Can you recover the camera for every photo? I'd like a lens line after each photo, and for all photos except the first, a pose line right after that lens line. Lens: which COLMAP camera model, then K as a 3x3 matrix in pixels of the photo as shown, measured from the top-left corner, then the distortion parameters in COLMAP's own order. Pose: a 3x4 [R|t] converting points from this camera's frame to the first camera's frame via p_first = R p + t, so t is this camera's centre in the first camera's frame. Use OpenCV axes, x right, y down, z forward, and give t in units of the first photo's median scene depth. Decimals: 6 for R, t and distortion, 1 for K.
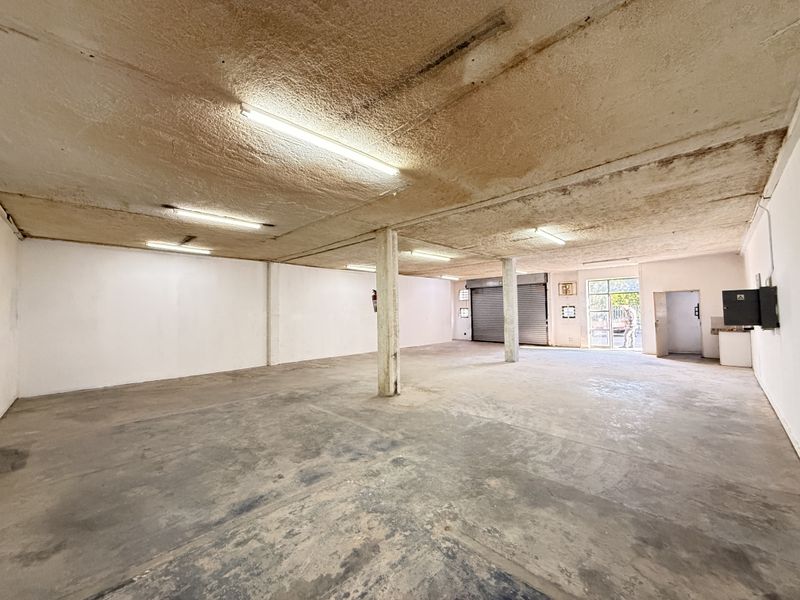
lens RADIAL K [[318.8, 0, 398.3], [0, 318.8, 299.8], [0, 0, 1]] dist [-0.003381, 0.001432]
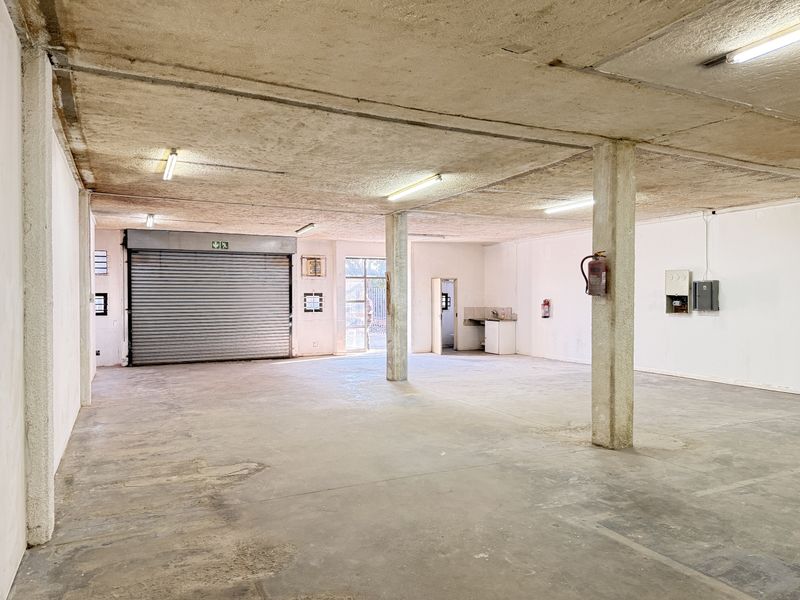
lens RADIAL K [[559.1, 0, 397.9], [0, 559.1, 304.7], [0, 0, 1]] dist [0.034282, -0.050406]
pose [[0.330746, 0.001404, 0.943719, -1.358688], [-0.033505, 0.999386, 0.010256, 0.072546], [-0.943125, -0.035011, 0.330590, 1.317117]]
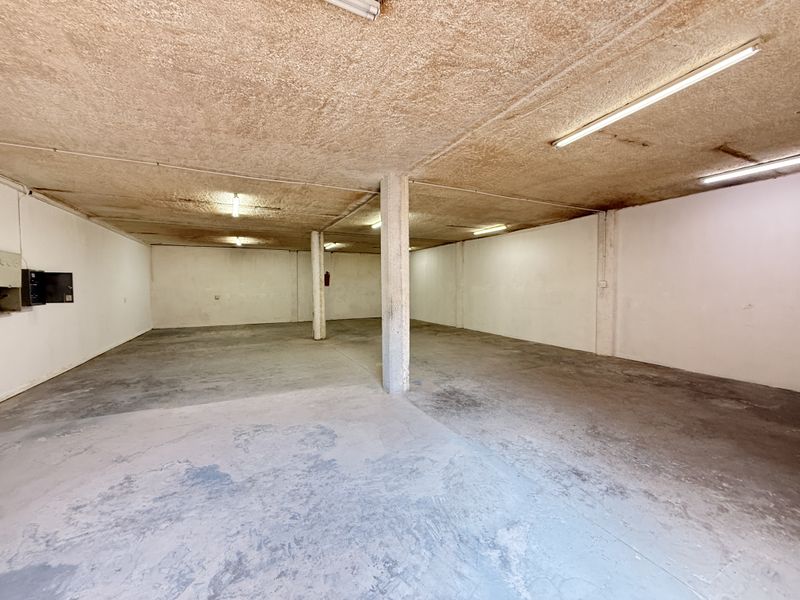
lens RADIAL K [[318.8, 0, 397.3], [0, 318.8, 301.2], [0, 0, 1]] dist [-0.003381, 0.001432]
pose [[-0.324500, 0.062157, -0.943841, 1.654953], [0.045574, 0.997707, 0.050036, 0.066122], [0.944787, -0.026778, -0.326589, 2.375060]]
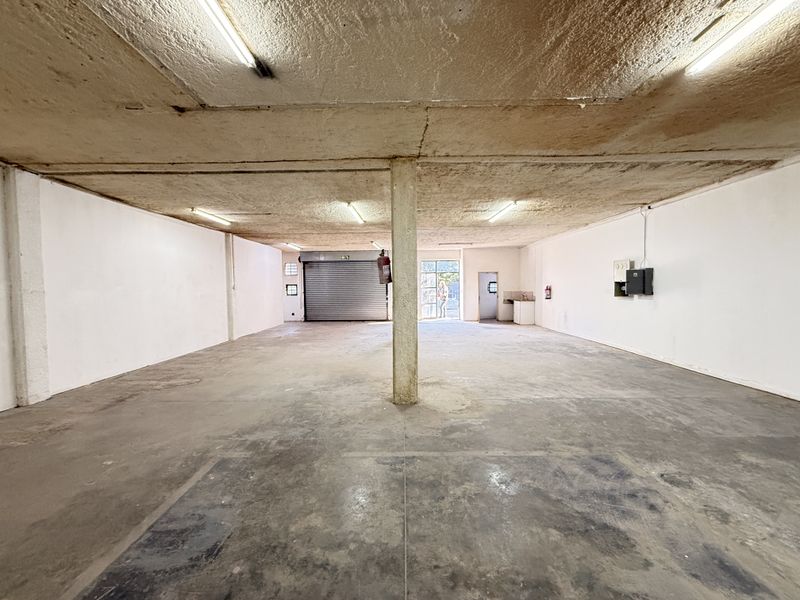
lens RADIAL K [[318.8, 0, 397.9], [0, 318.8, 299.4], [0, 0, 1]] dist [-0.003381, 0.001432]
pose [[0.718898, -0.022365, 0.694756, -0.669606], [-0.022337, 0.998223, 0.055248, 0.044824], [-0.694757, -0.055237, 0.717121, 0.657756]]
